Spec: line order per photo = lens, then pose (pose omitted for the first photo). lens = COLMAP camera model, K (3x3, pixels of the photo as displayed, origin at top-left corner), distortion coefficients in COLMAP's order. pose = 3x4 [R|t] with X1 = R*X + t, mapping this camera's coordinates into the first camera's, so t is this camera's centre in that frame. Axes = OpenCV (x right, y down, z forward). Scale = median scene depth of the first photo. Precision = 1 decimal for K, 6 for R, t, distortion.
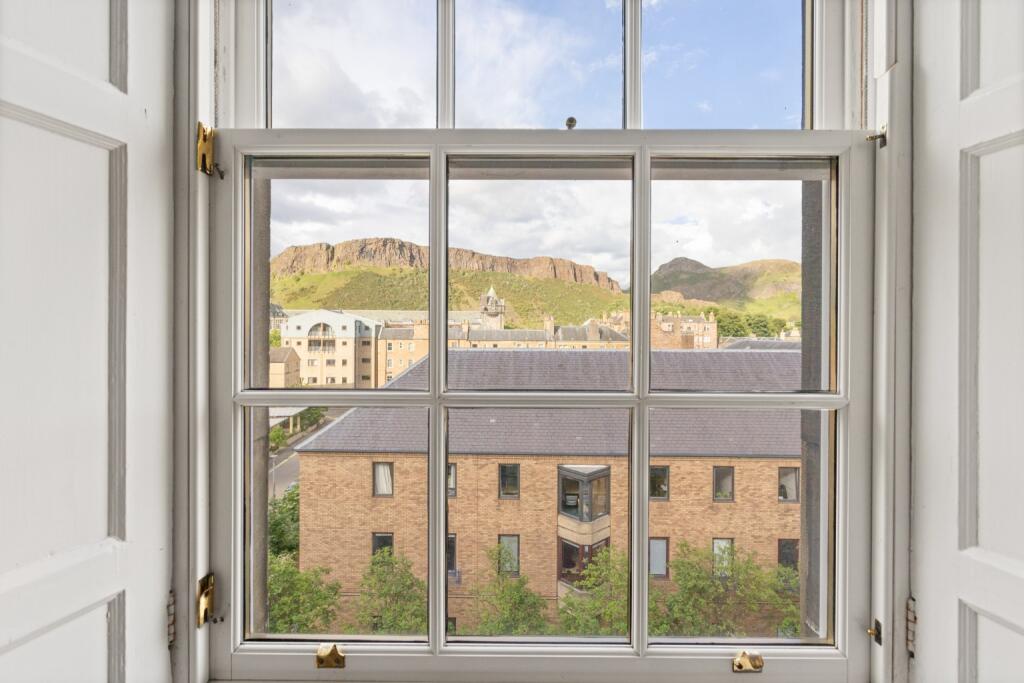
lens RADIAL K [[498.9, 0, 513.4], [0, 498.9, 334.7], [0, 0, 1]] dist [0.000620, 0.000860]
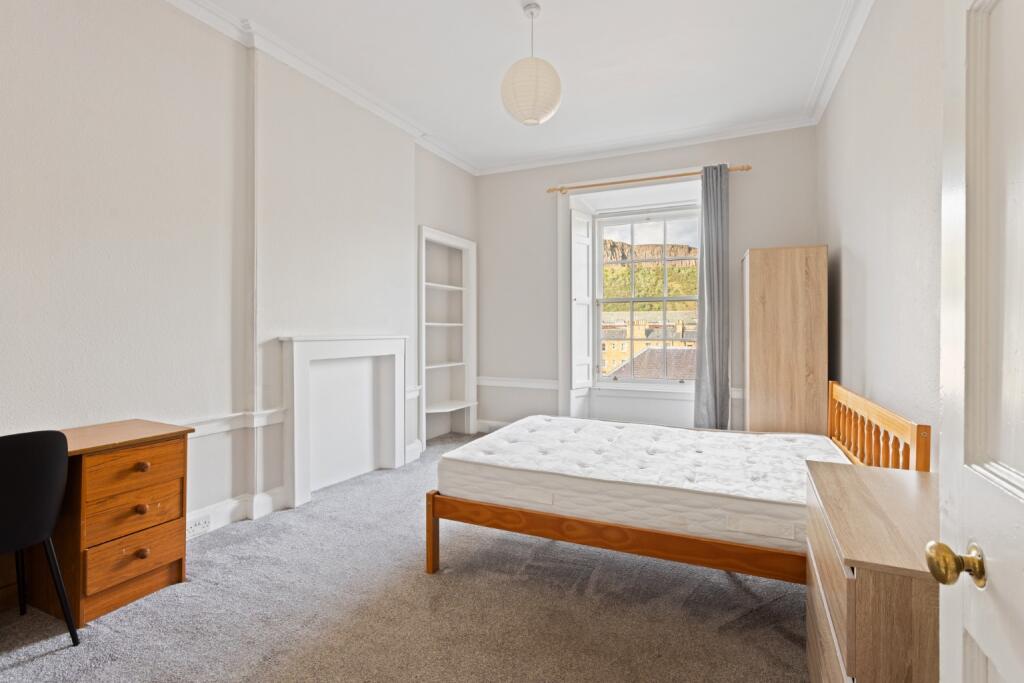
lens RADIAL K [[498.9, 0, 513.4], [0, 498.9, 334.7], [0, 0, 1]] dist [0.000620, 0.000860]
pose [[0.913372, -0.004399, -0.407103, 1.089743], [0.003629, 0.999990, -0.002663, 0.082313], [0.407110, 0.000955, 0.913378, -5.584202]]
